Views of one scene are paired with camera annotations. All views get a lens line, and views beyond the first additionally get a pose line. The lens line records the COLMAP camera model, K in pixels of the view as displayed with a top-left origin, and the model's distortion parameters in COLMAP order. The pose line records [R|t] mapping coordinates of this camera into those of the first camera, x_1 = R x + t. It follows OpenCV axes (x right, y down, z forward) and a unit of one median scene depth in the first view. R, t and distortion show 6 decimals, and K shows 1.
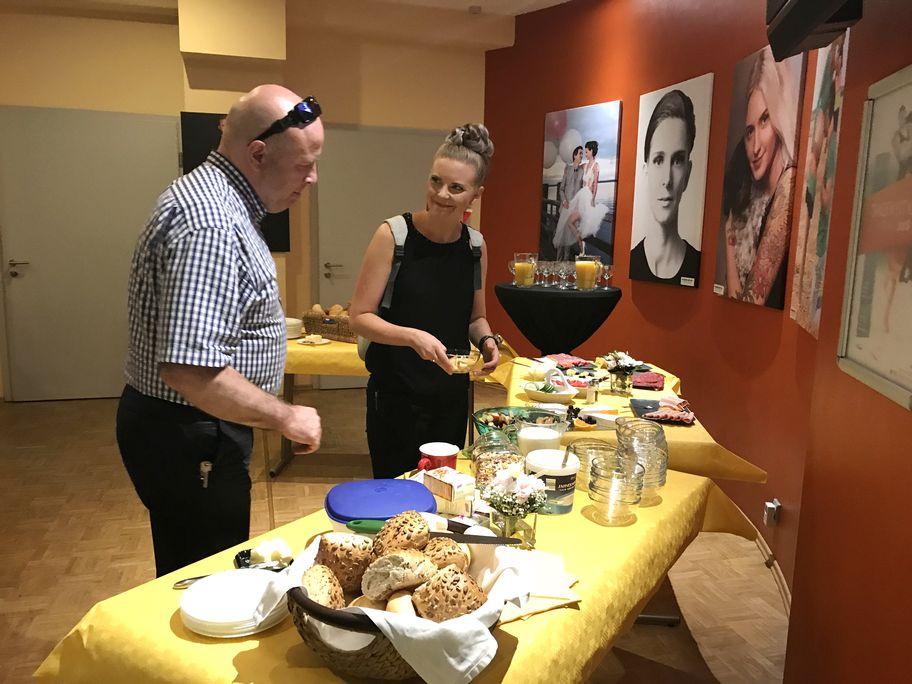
lens RADIAL K [[774.0, 0, 427.0], [0, 774.0, 329.1], [0, 0, 1]] dist [0.034922, -0.036381]
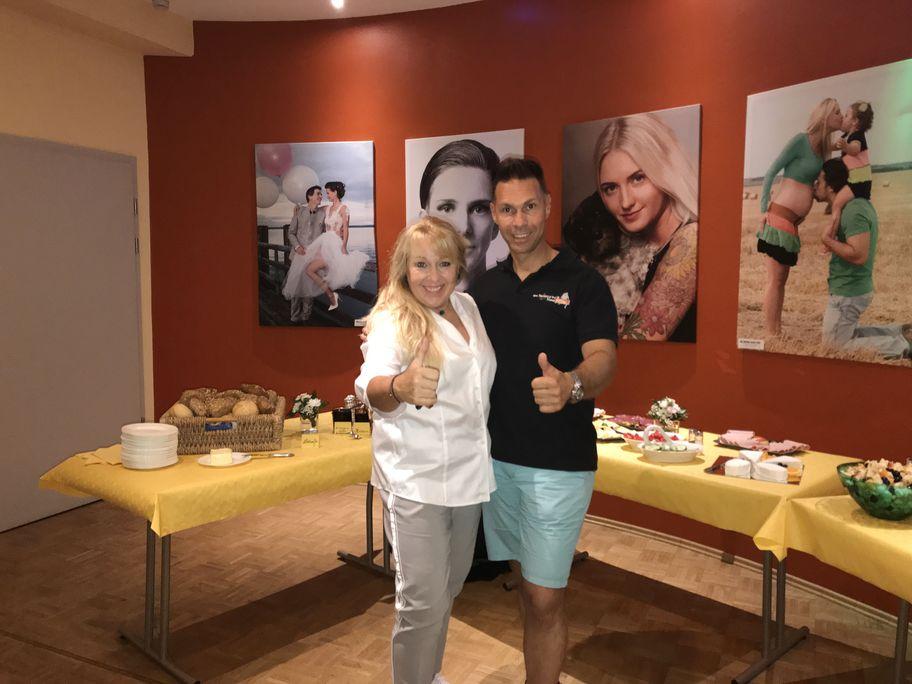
lens RADIAL K [[774.0, 0, 438.7], [0, 774.0, 338.2], [0, 0, 1]] dist [0.034922, -0.036381]
pose [[0.636496, -0.088638, 0.766170, -0.432433], [0.118489, 0.992819, 0.016424, -0.061128], [-0.762124, 0.080329, 0.642428, 0.343517]]
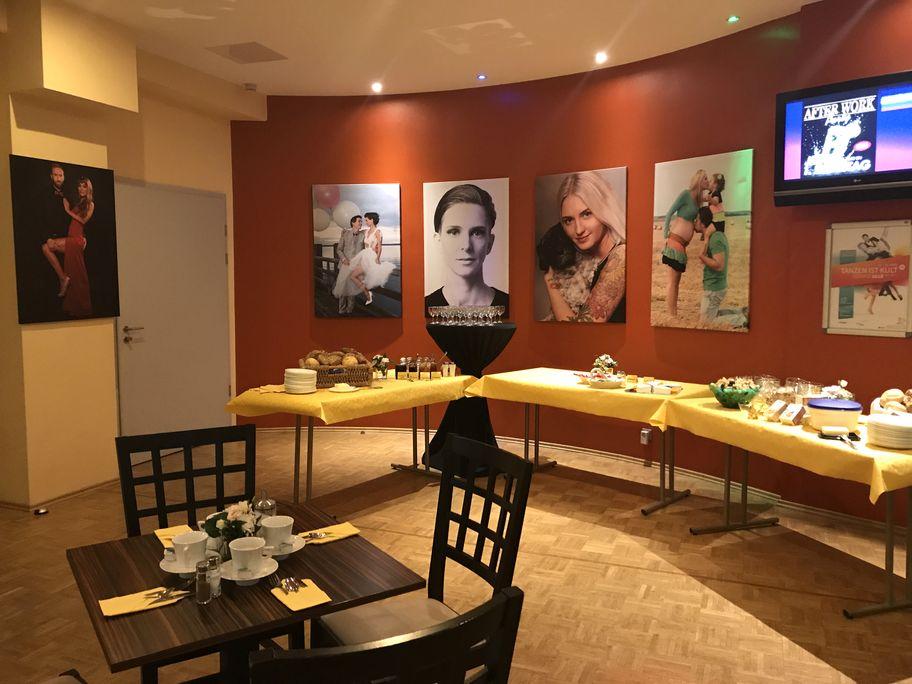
lens RADIAL K [[774.0, 0, 442.4], [0, 774.0, 334.6], [0, 0, 1]] dist [0.034922, -0.036381]
pose [[0.588934, -0.084141, 0.803789, -0.765940], [0.126267, 0.991932, 0.011320, -0.045432], [-0.798257, 0.094825, 0.594806, 0.179834]]
